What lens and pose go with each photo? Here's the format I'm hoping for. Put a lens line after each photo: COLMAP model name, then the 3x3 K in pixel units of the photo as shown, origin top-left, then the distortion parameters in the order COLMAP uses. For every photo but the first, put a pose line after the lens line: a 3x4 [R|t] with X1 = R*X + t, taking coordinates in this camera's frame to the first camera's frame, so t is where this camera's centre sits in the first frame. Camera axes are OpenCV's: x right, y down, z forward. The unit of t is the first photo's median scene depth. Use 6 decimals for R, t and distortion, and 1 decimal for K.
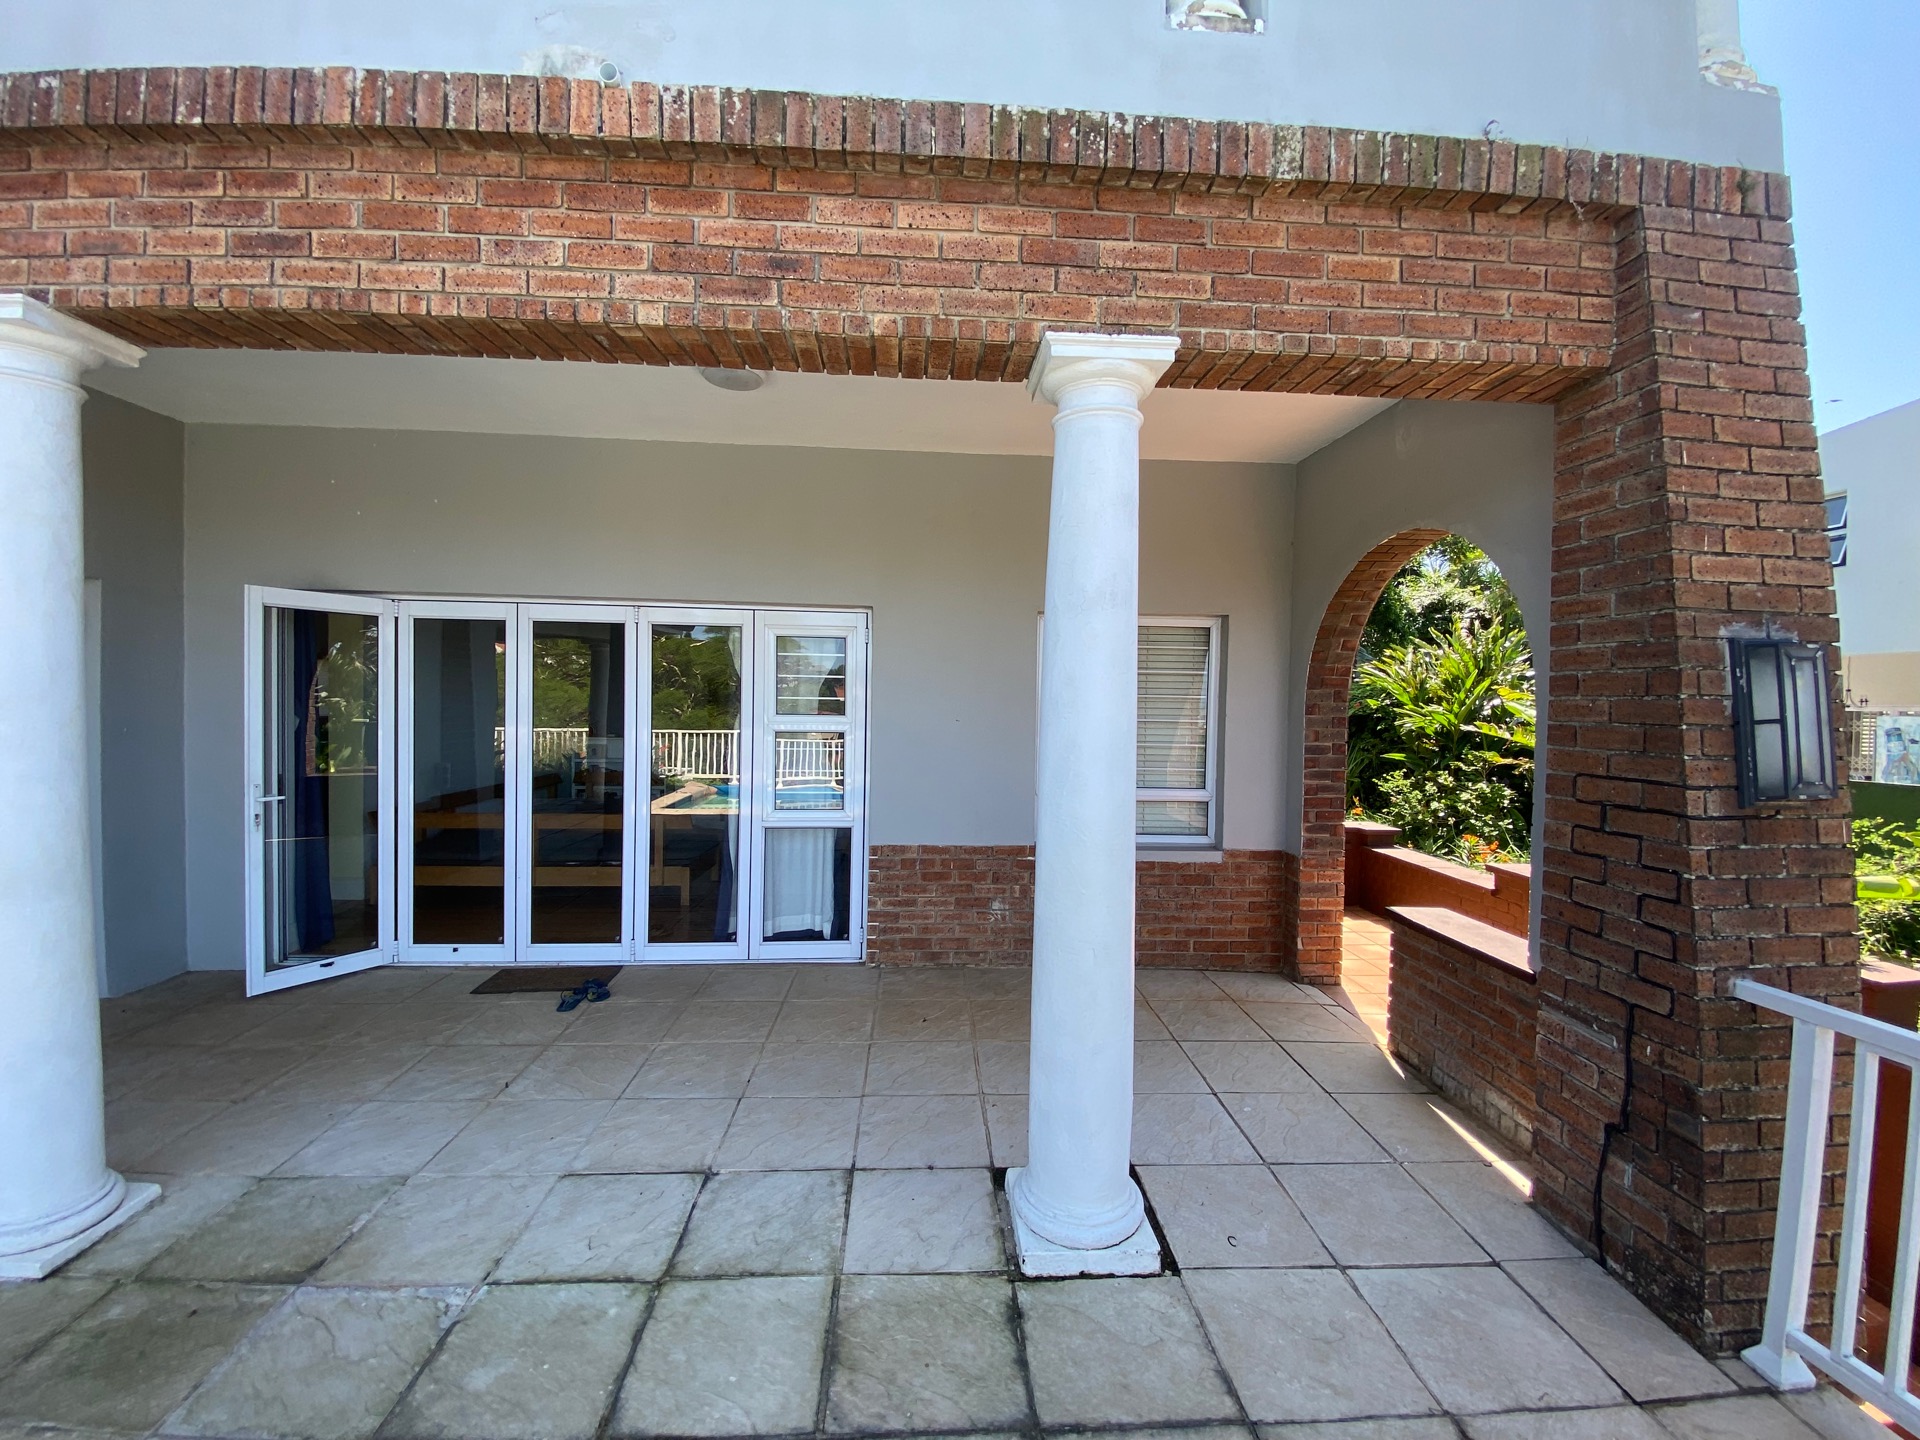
lens RADIAL K [[783.9, 0, 963.5], [0, 783.9, 718.5], [0, 0, 1]] dist [-0.005127, -0.008360]
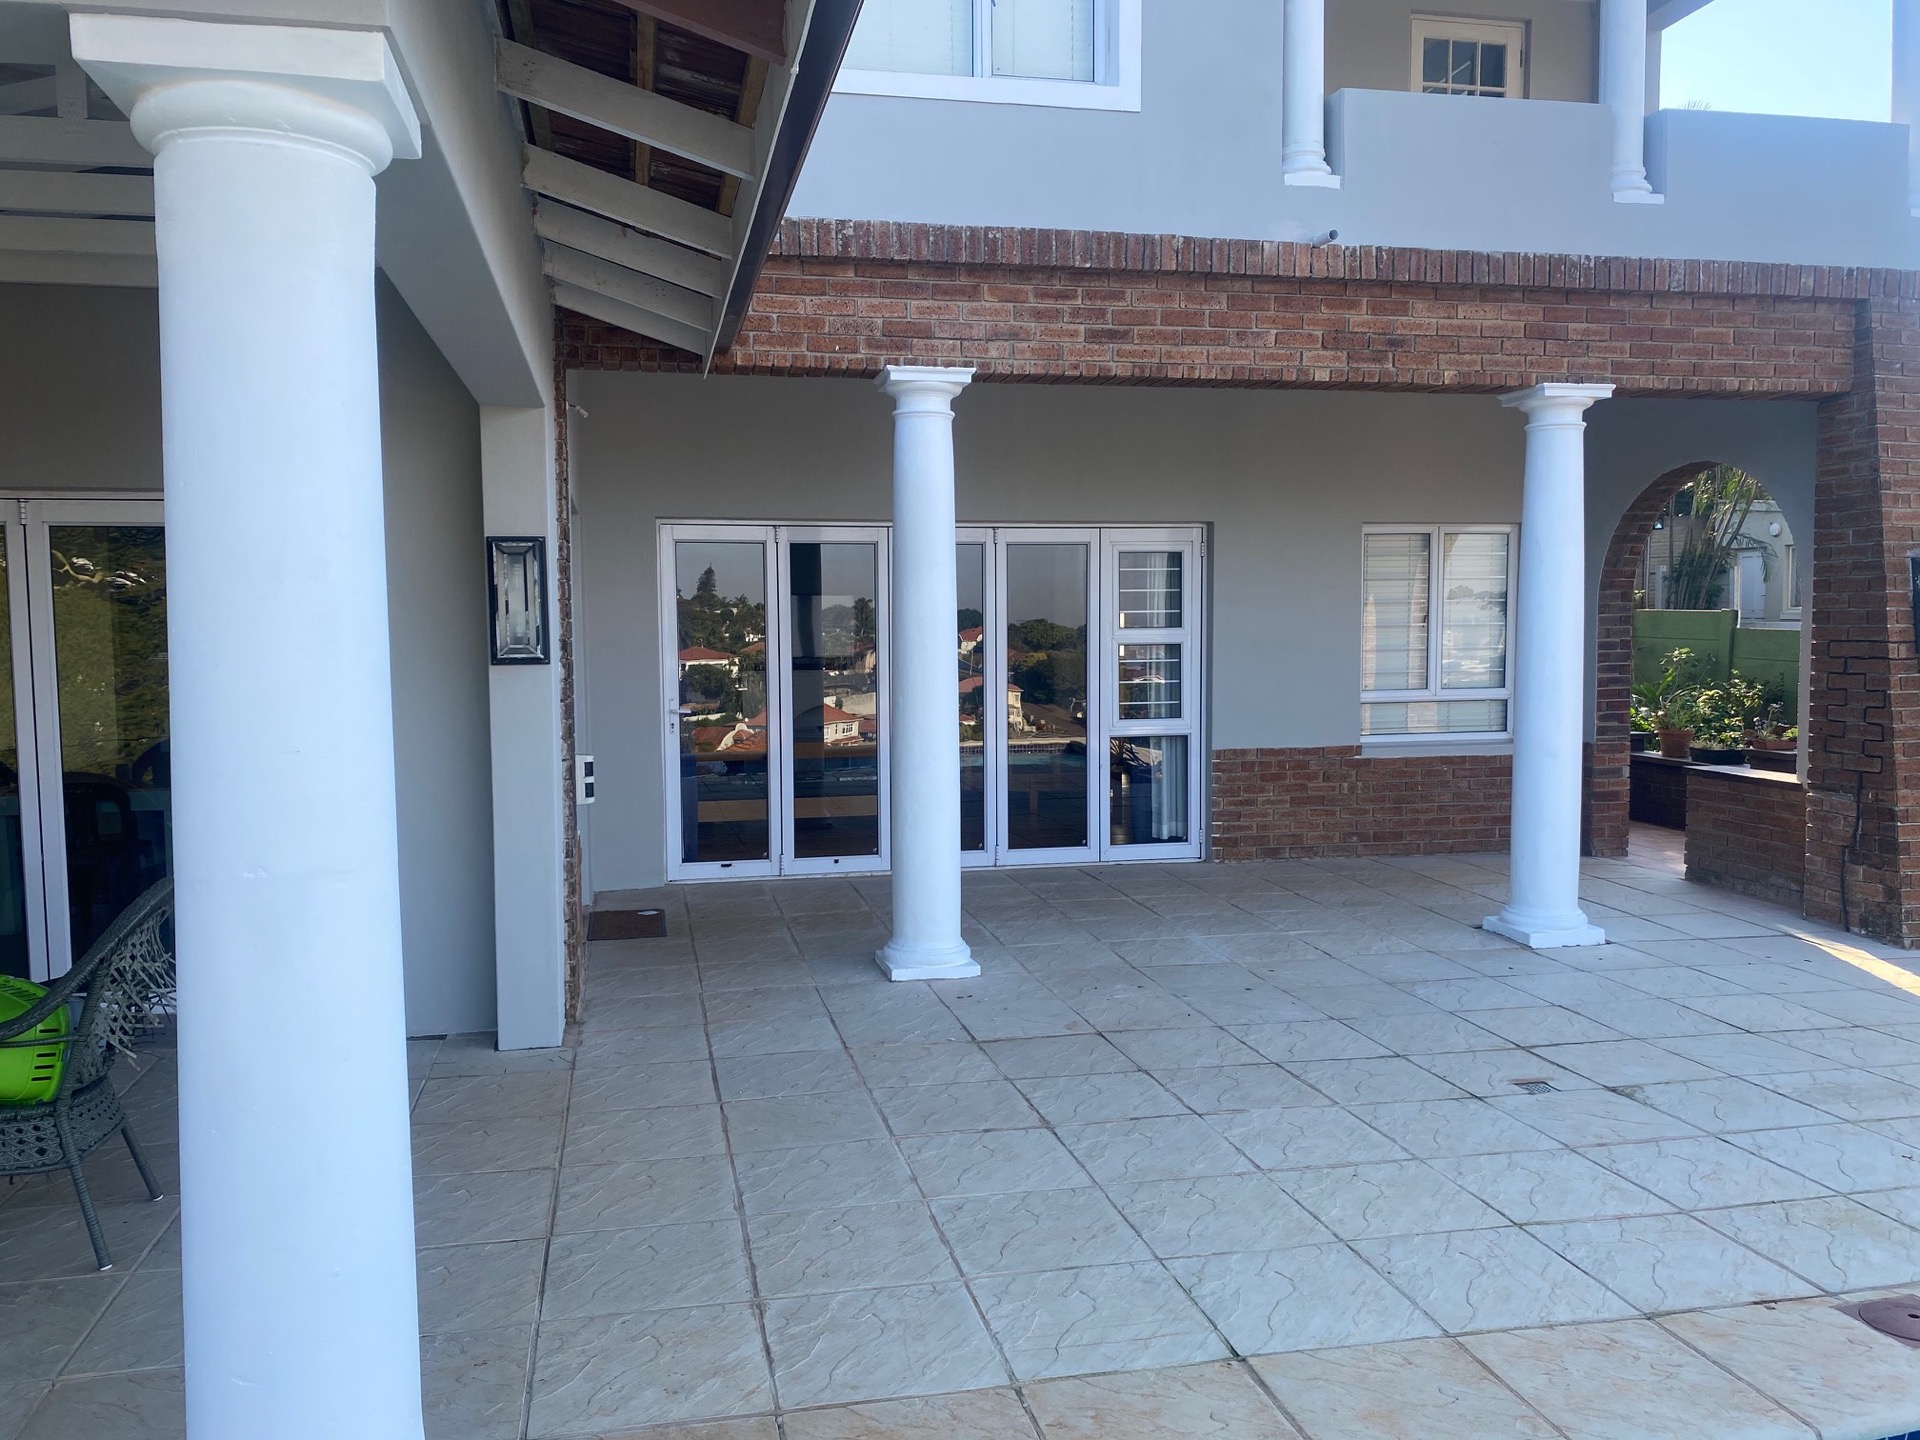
lens RADIAL K [[1450.6, 0, 951.5], [0, 1450.6, 730.2], [0, 0, 1]] dist [-0.009456, 0.003814]
pose [[0.990340, -0.038746, 0.133135, -1.569324], [0.031937, 0.998089, 0.052905, 0.044372], [-0.134931, -0.048142, 0.989685, -1.909872]]
